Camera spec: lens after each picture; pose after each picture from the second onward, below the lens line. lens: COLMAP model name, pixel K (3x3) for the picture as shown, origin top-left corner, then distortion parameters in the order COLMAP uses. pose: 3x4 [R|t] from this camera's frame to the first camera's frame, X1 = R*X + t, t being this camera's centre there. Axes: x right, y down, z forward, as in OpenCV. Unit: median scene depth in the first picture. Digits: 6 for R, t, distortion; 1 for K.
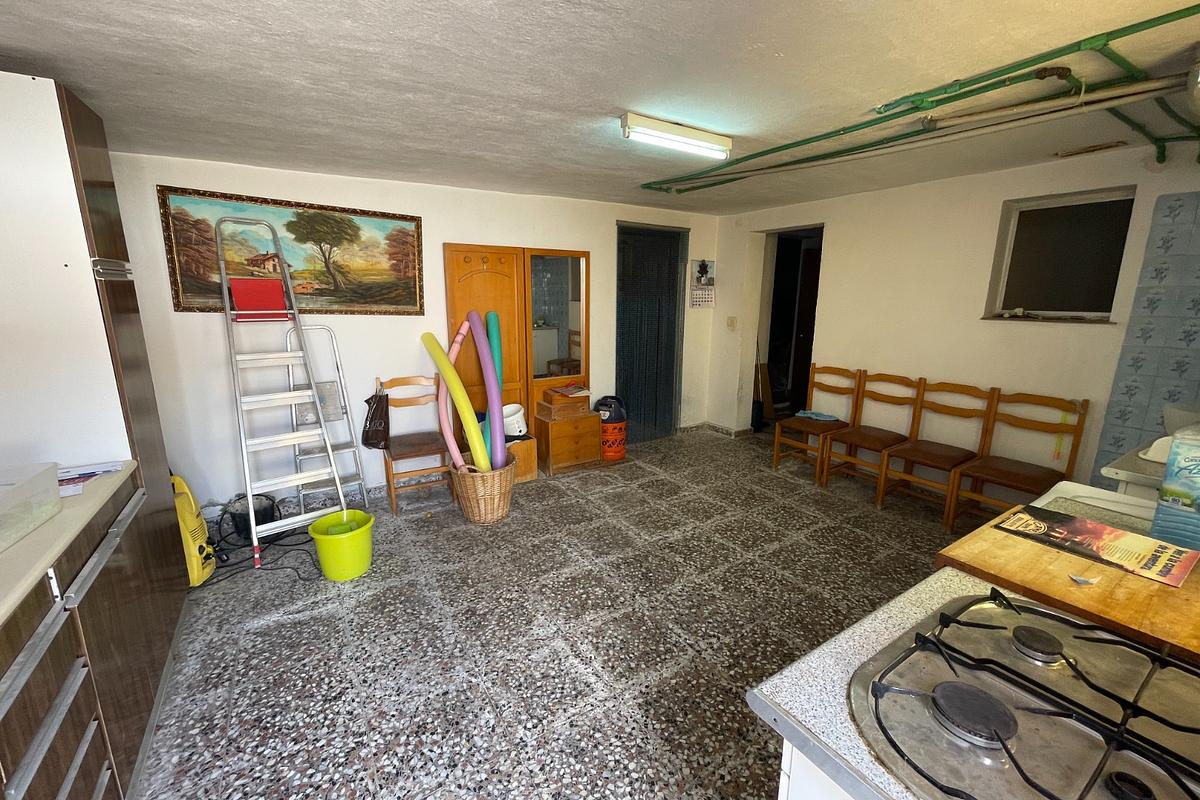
lens RADIAL K [[485.8, 0, 598.4], [0, 485.8, 392.8], [0, 0, 1]] dist [0.000306, 0.001239]
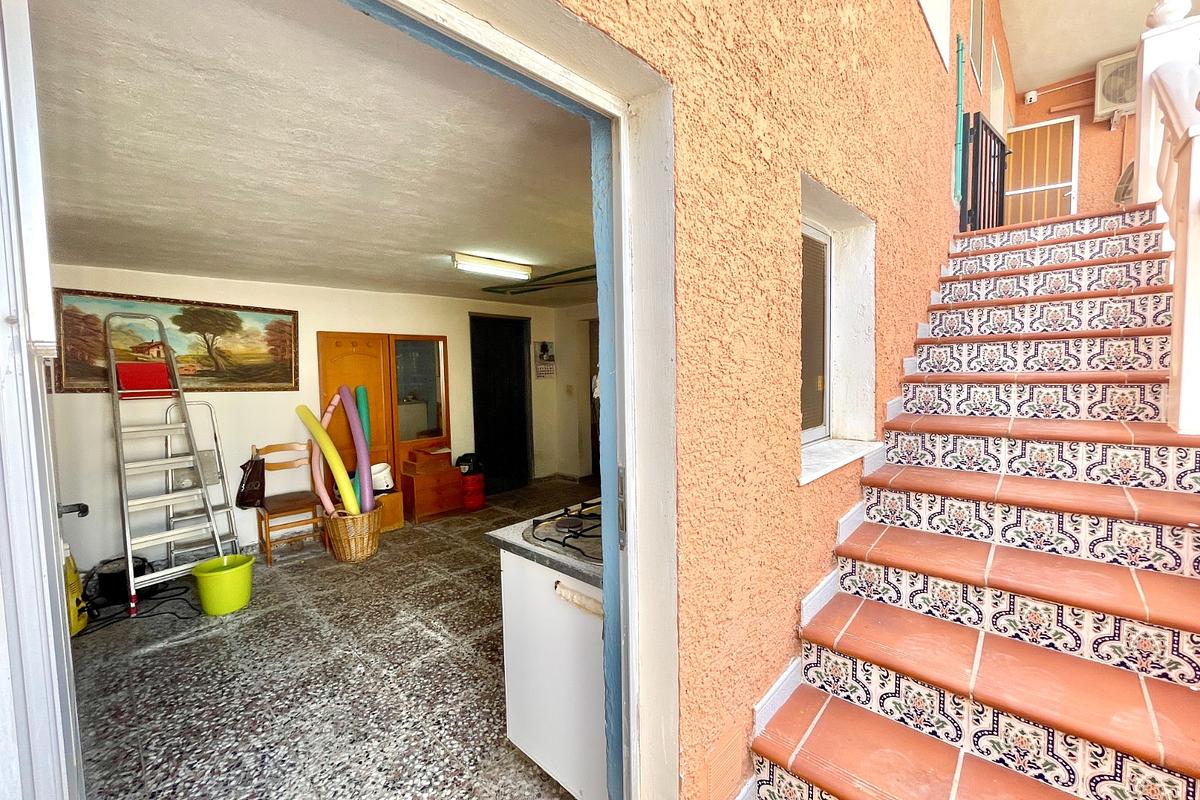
lens RADIAL K [[485.8, 0, 598.6], [0, 485.8, 397.6], [0, 0, 1]] dist [0.000306, 0.001239]
pose [[0.970389, -0.038305, 0.238489, 0.080099], [0.072301, 0.988139, -0.135474, 0.084001], [-0.230471, 0.148705, 0.961650, -0.362391]]
